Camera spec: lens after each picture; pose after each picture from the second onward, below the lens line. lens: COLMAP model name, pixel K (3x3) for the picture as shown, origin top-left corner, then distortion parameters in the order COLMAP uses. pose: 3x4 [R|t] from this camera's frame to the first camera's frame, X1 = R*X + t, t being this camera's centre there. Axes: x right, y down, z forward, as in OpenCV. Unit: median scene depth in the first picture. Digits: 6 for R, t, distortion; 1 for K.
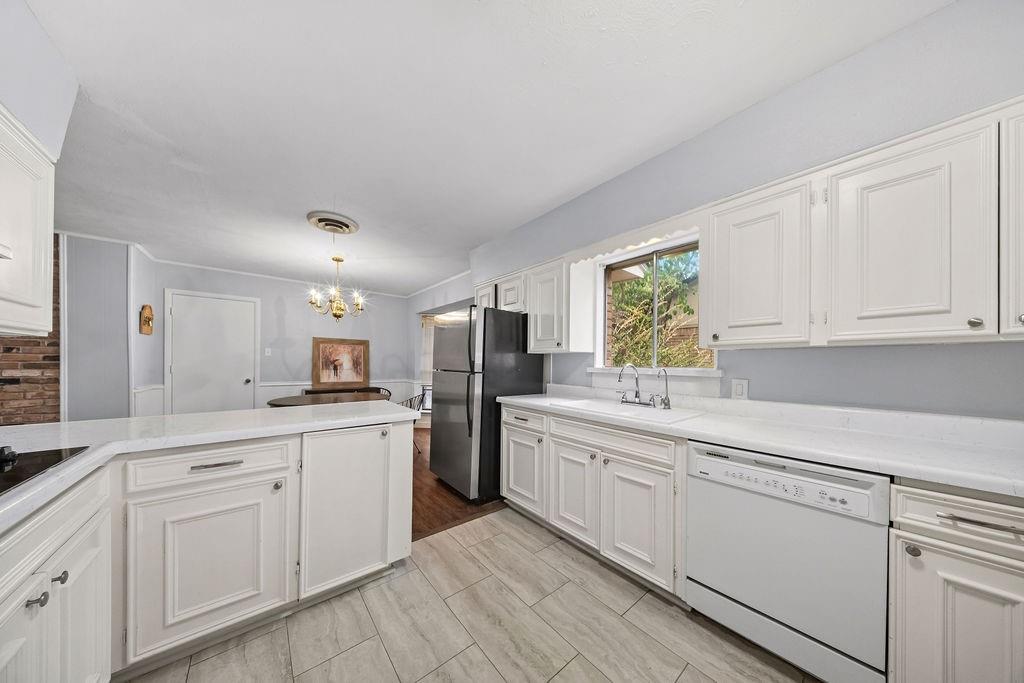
lens RADIAL K [[302.9, 0, 516.1], [0, 302.9, 365.2], [0, 0, 1]] dist [0.000232, -0.001098]
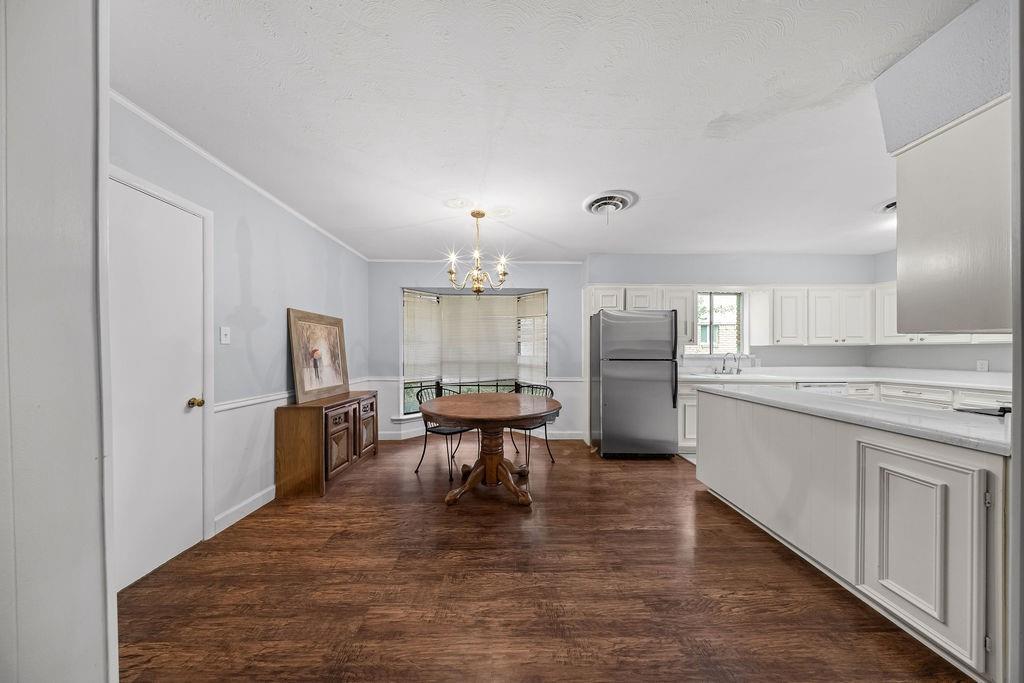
lens RADIAL K [[302.9, 0, 516.3], [0, 302.9, 358.0], [0, 0, 1]] dist [0.000232, -0.001098]
pose [[0.630433, -0.028653, 0.775715, -1.080939], [0.010101, 0.999537, 0.028711, -0.021210], [-0.776178, -0.010265, 0.630430, 0.459830]]
